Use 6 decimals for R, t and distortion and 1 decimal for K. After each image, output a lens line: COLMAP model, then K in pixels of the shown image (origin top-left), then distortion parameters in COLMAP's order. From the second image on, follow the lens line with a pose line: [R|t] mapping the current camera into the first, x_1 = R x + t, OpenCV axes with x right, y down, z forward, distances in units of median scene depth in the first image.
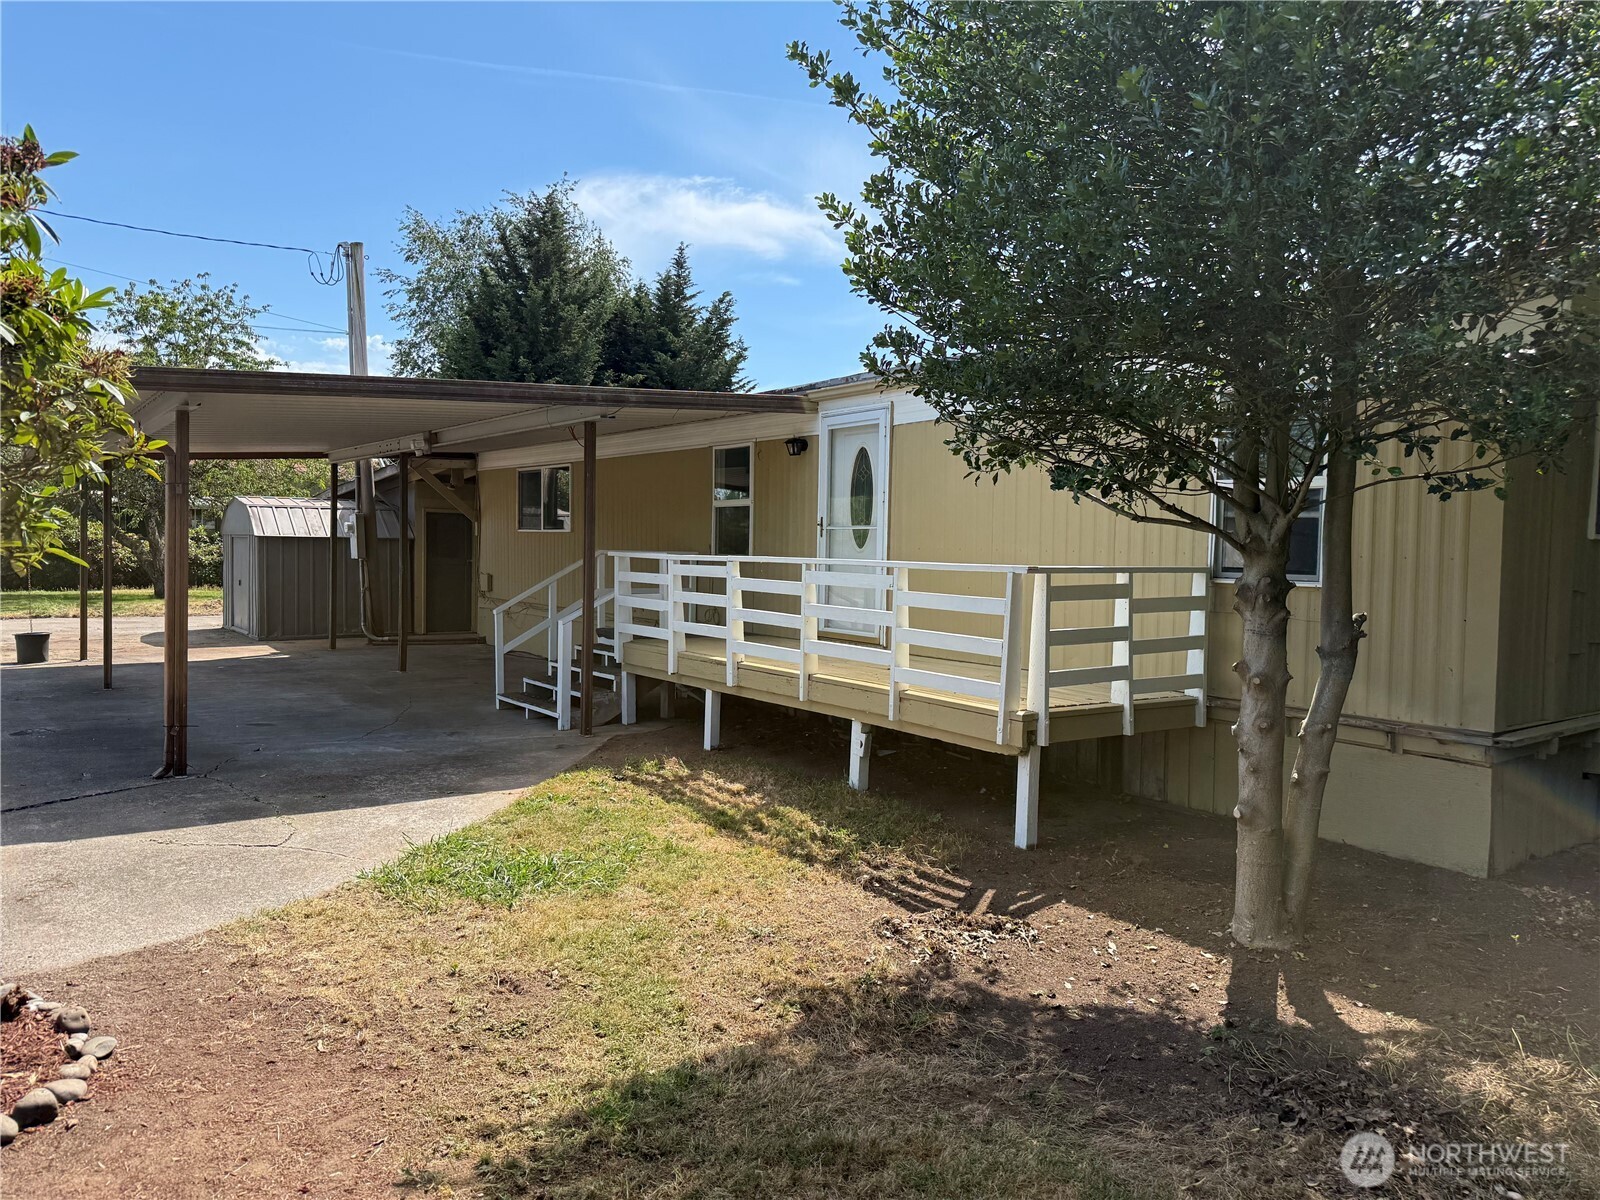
lens RADIAL K [[1138.0, 0, 810.6], [0, 1138.0, 591.9], [0, 0, 1]] dist [0.012719, -0.025280]
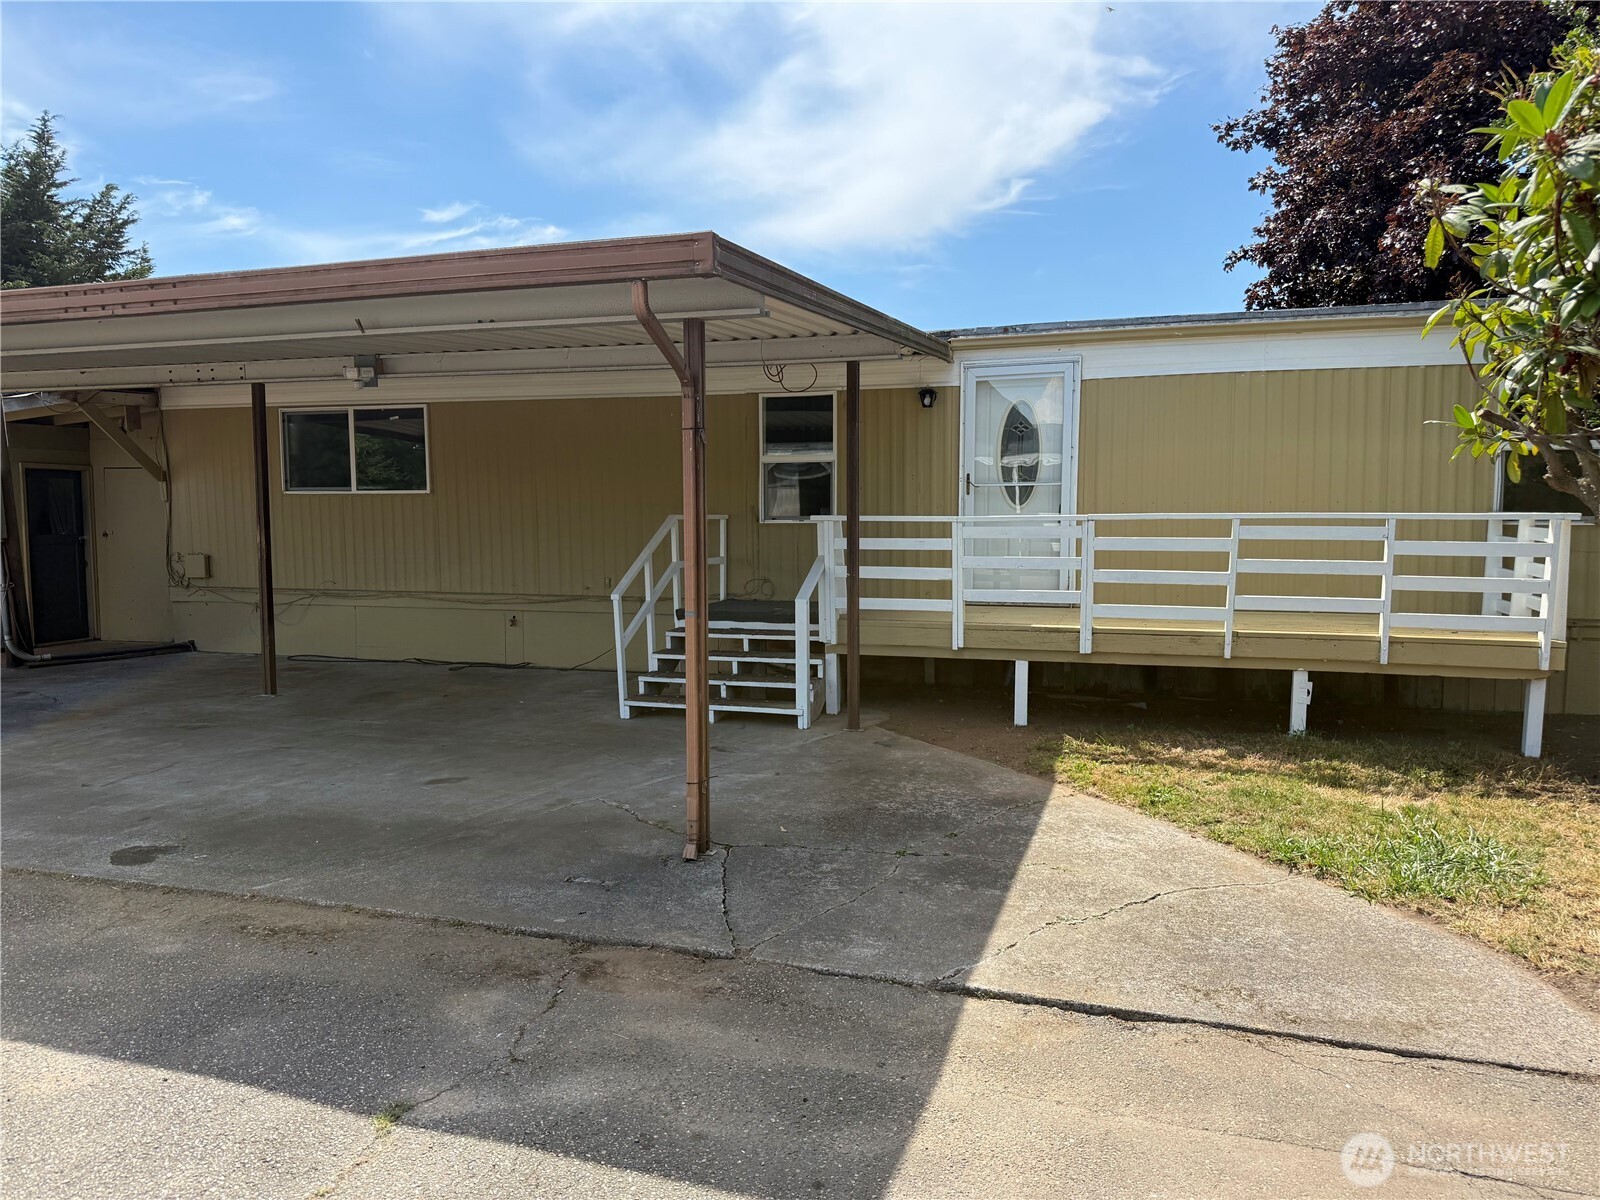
lens RADIAL K [[1138.0, 0, 805.7], [0, 1138.0, 606.3], [0, 0, 1]] dist [0.012719, -0.025280]
pose [[0.803116, -0.073448, 0.591278, -0.675474], [0.042475, 0.996906, 0.066142, -0.023449], [-0.594306, -0.028005, 0.803751, 0.312350]]
